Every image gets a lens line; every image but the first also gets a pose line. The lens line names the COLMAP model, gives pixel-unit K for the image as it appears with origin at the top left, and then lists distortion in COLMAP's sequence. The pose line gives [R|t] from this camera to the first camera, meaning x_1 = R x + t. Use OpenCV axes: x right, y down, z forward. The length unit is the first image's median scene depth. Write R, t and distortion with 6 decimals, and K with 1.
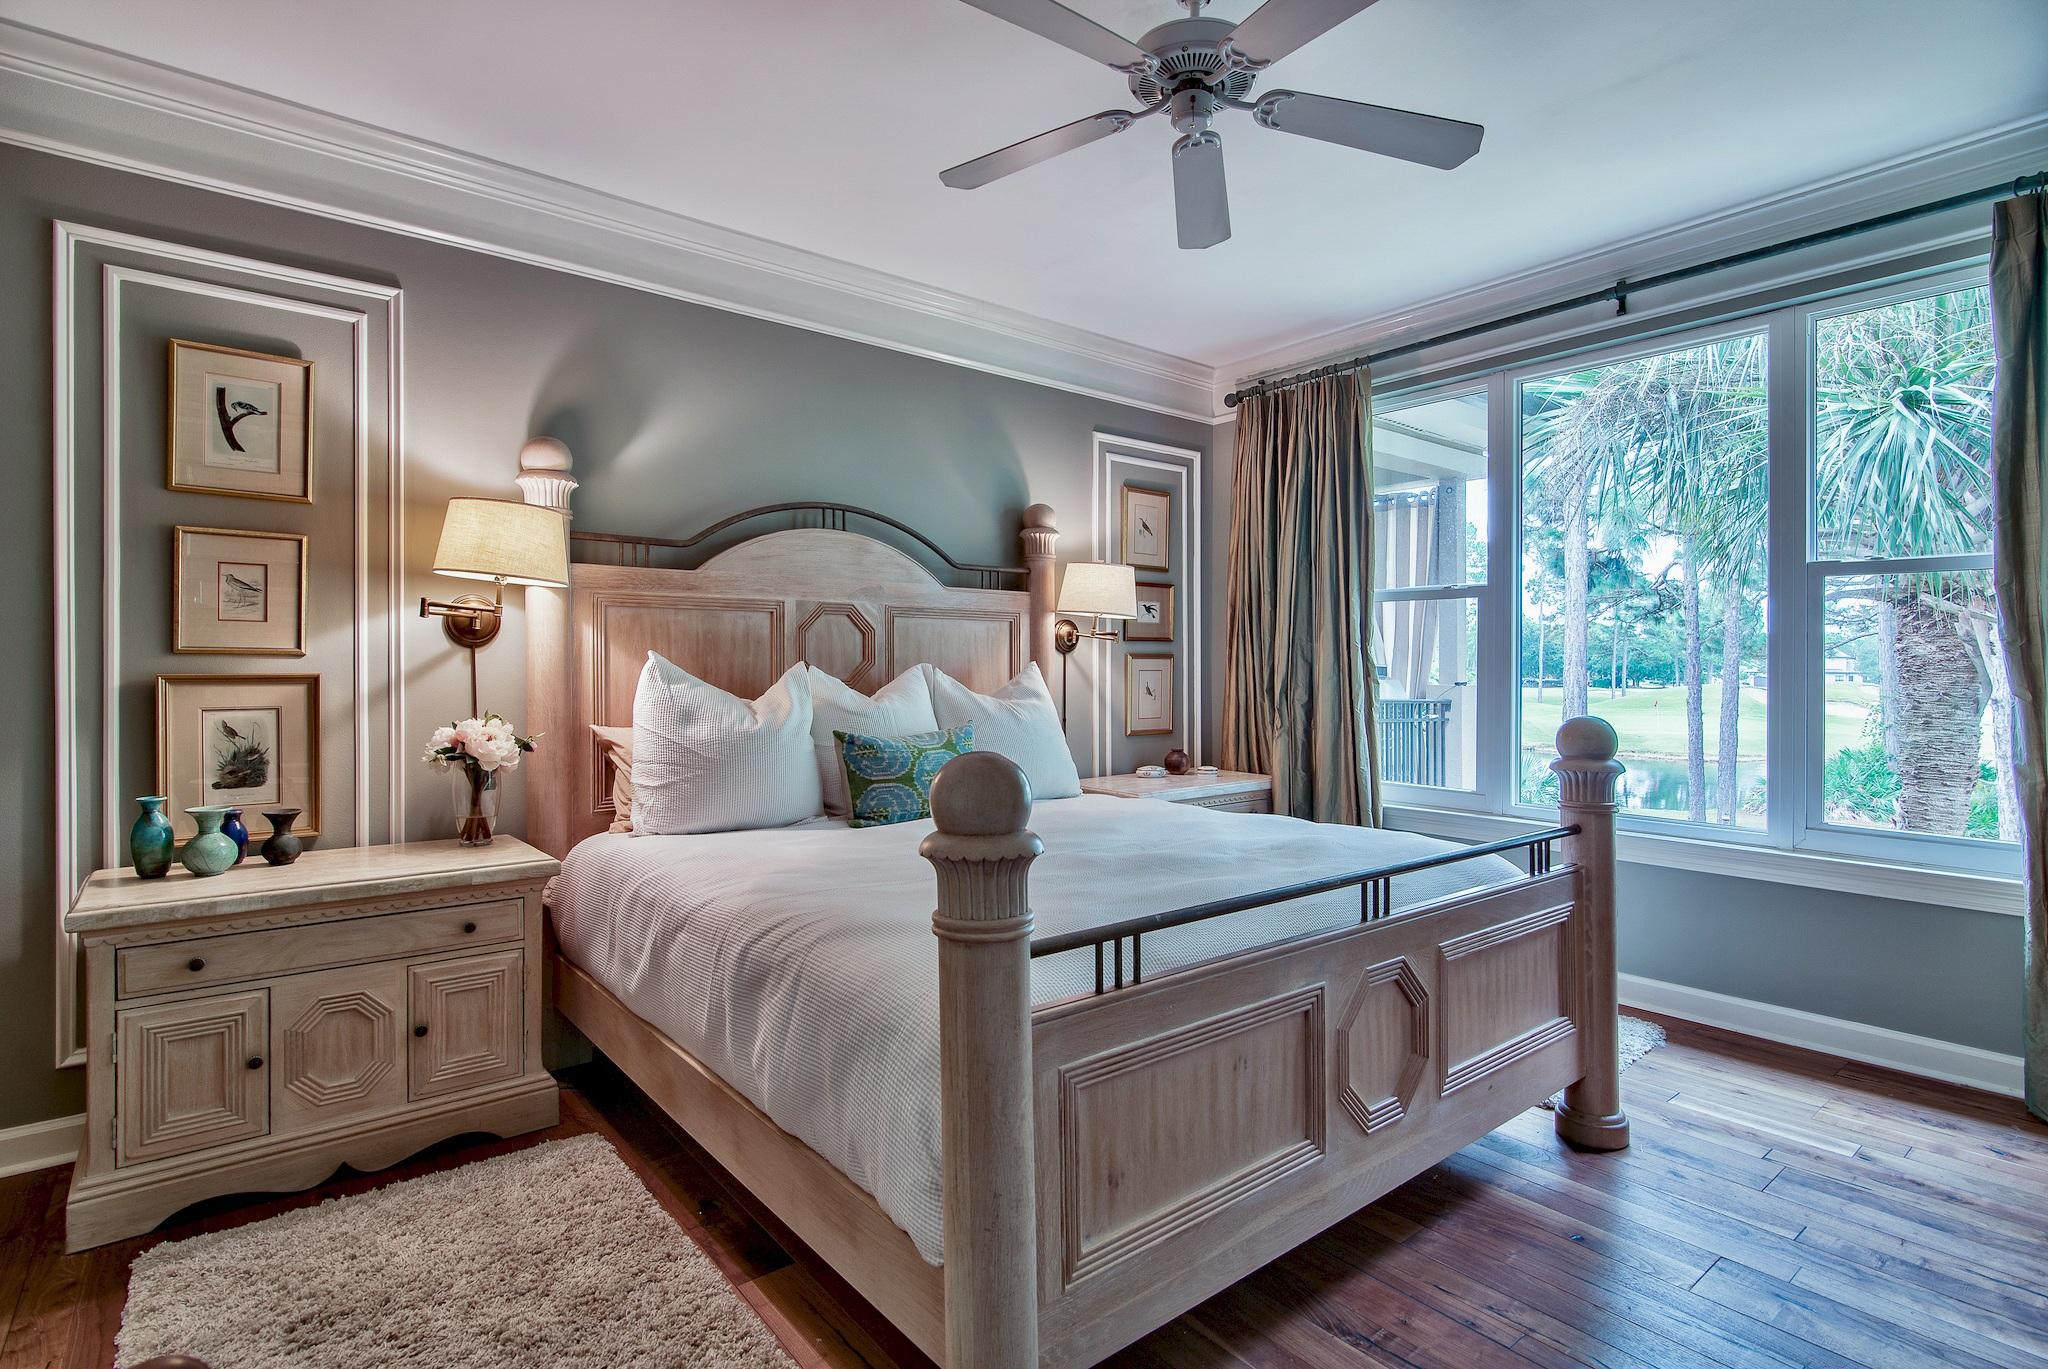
lens RADIAL K [[1001.7, 0, 1034.5], [0, 1001.7, 677.5], [0, 0, 1]] dist [-0.003439, -0.000494]
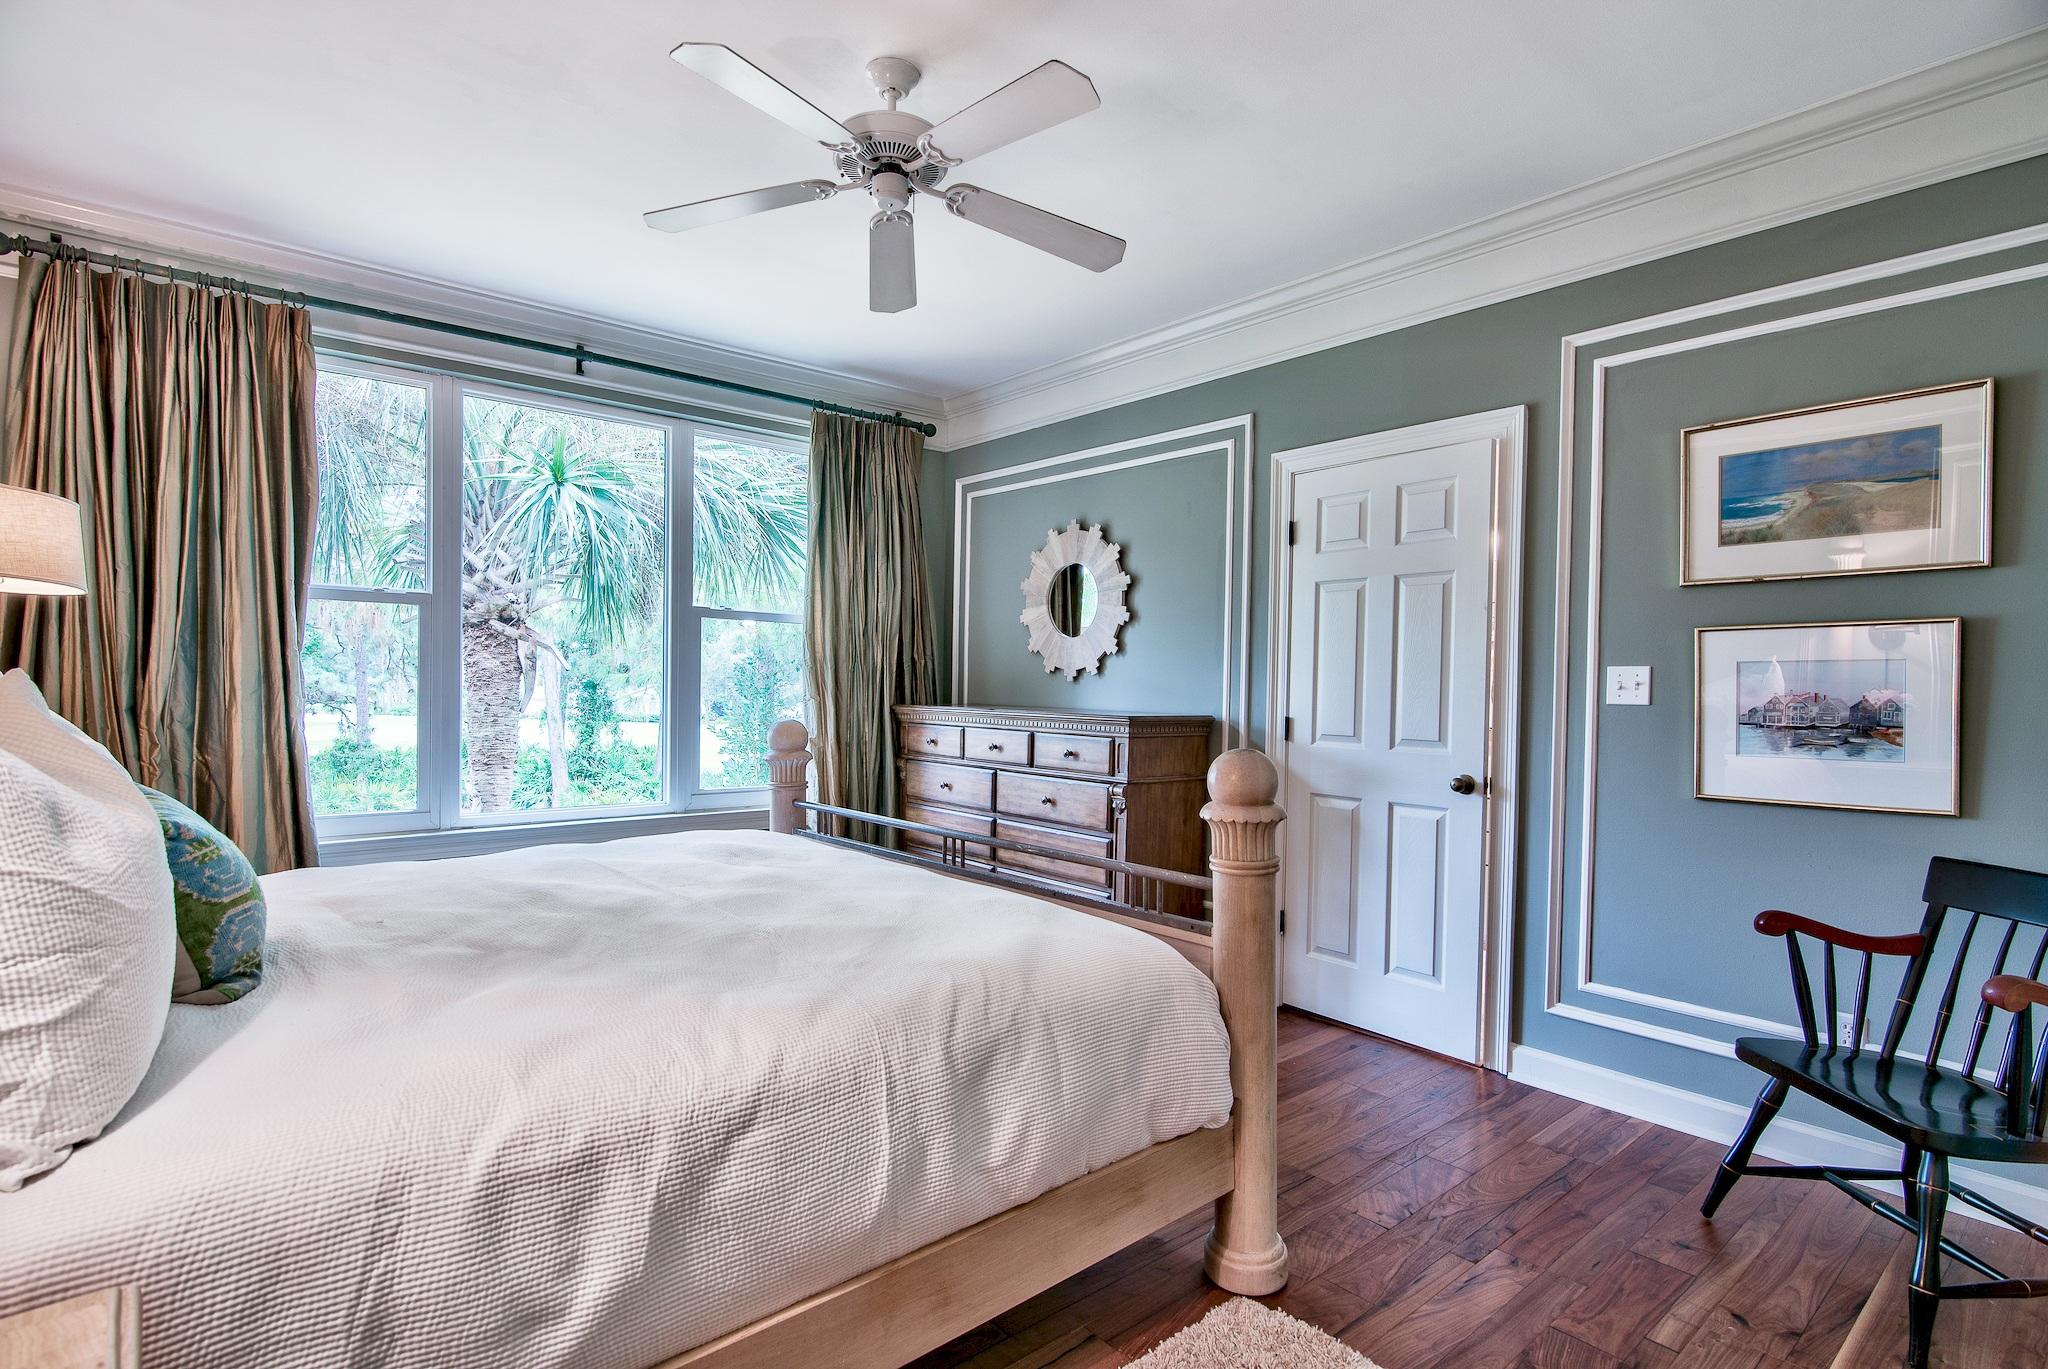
lens RADIAL K [[1002.3, 0, 1005.7], [0, 1002.3, 703.1], [0, 0, 1]] dist [-0.006000, -0.000096]
pose [[-0.009873, -0.022819, 0.999691, -0.592414], [-0.002750, 0.999736, 0.022793, -0.012398], [-0.999947, -0.002524, -0.009933, 0.528566]]
